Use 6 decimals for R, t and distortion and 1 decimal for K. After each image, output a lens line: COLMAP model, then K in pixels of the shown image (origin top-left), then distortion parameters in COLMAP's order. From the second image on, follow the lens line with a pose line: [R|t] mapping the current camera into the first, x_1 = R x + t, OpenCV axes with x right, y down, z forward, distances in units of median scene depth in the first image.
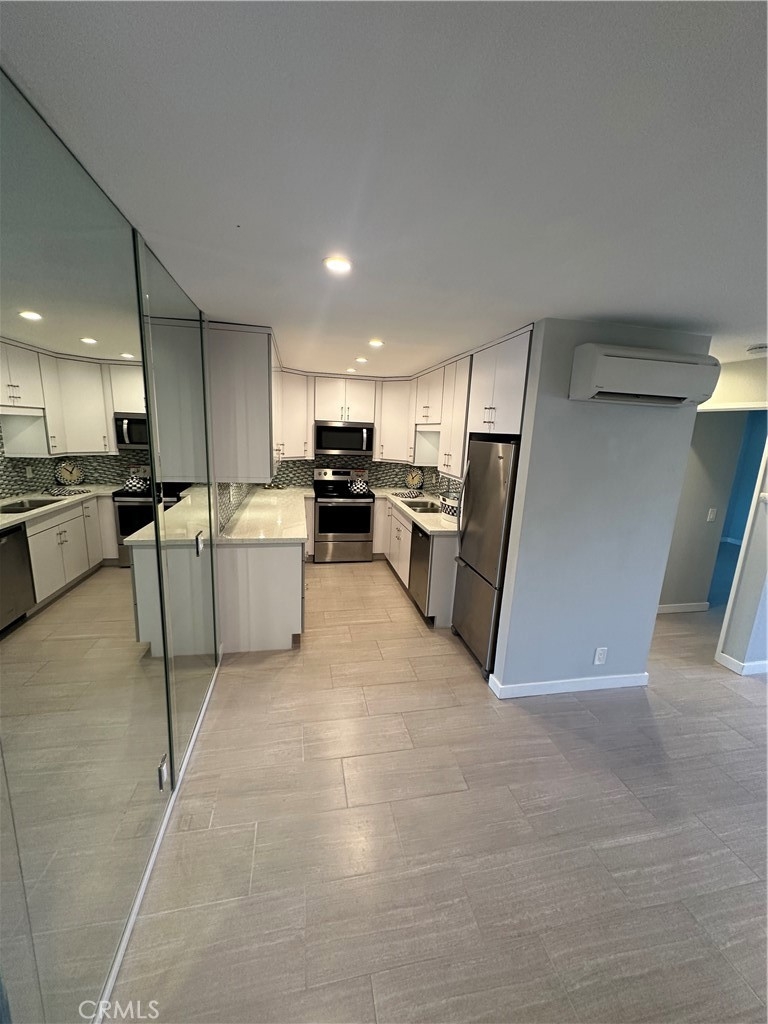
lens RADIAL K [[405.9, 0, 388.6], [0, 405.9, 517.0], [0, 0, 1]] dist [0.002501, -0.000541]
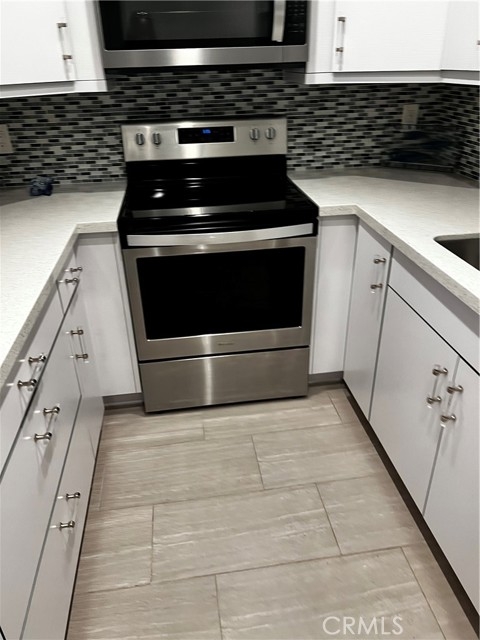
lens RADIAL K [[479.7, 0, 236.2], [0, 479.7, 321.0], [0, 0, 1]] dist [0.049807, -0.035613]
pose [[0.994097, -0.023474, -0.105928, -0.059389], [0.052336, 0.958966, 0.278648, -0.077904], [0.095040, -0.282547, 0.954534, 0.645539]]
